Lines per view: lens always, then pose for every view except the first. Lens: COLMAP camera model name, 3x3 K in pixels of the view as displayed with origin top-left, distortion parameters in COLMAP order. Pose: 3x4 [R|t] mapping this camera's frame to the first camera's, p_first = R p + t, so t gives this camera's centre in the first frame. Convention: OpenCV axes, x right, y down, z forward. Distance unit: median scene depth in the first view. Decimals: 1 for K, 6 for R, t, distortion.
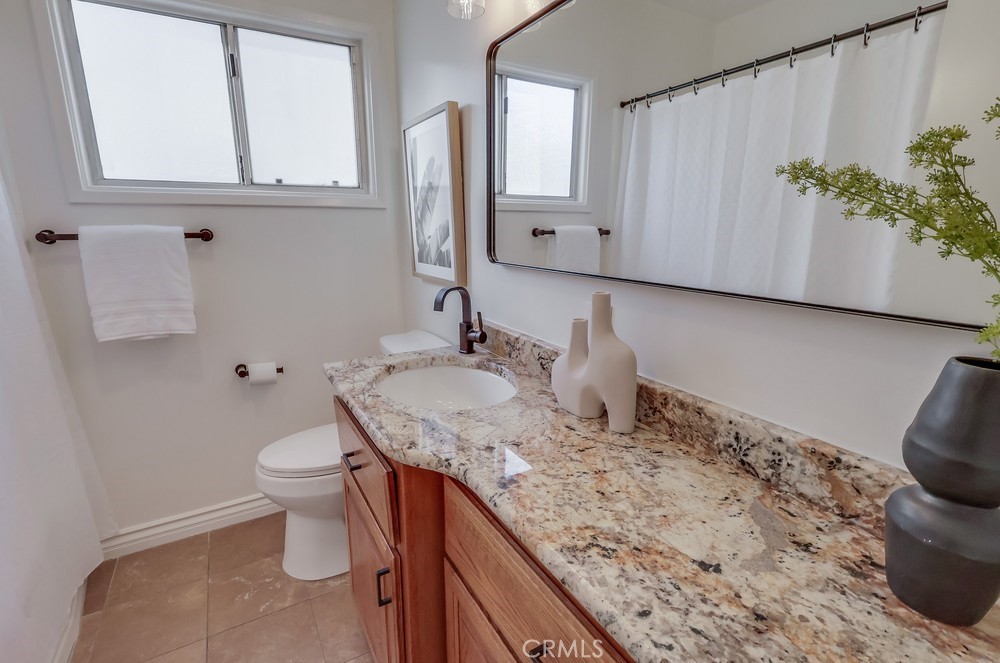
lens RADIAL K [[462.1, 0, 498.0], [0, 462.1, 333.1], [0, 0, 1]] dist [-0.001358, -0.000053]
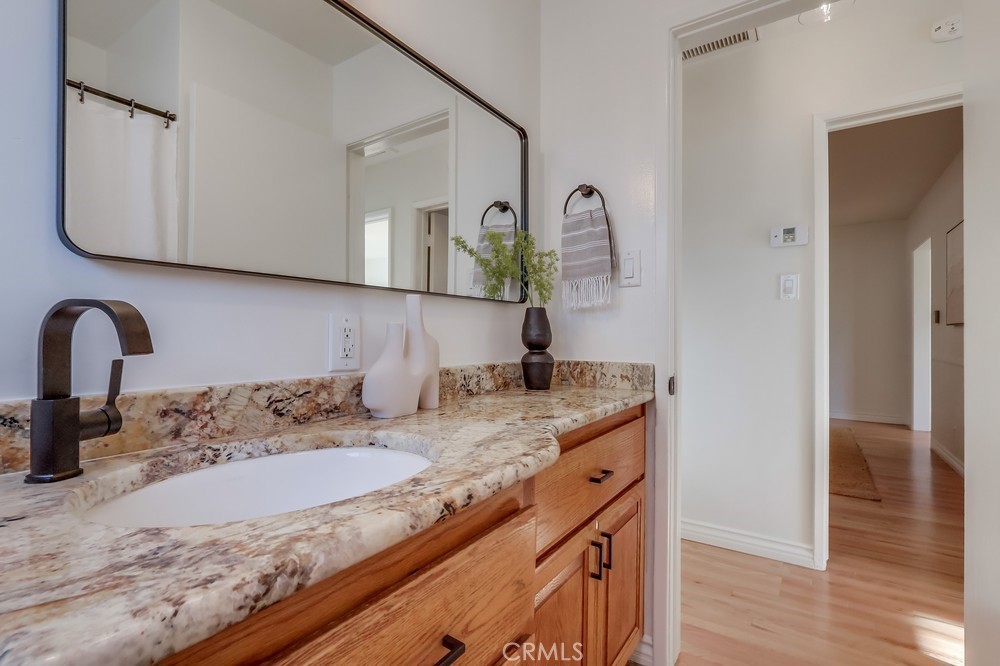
lens RADIAL K [[462.1, 0, 498.6], [0, 462.1, 333.6], [0, 0, 1]] dist [-0.001358, -0.000053]
pose [[-0.425123, -0.001161, 0.905135, -0.671243], [0.200475, 0.975042, 0.095410, -0.044147], [-0.882655, 0.222018, -0.414280, 0.970804]]
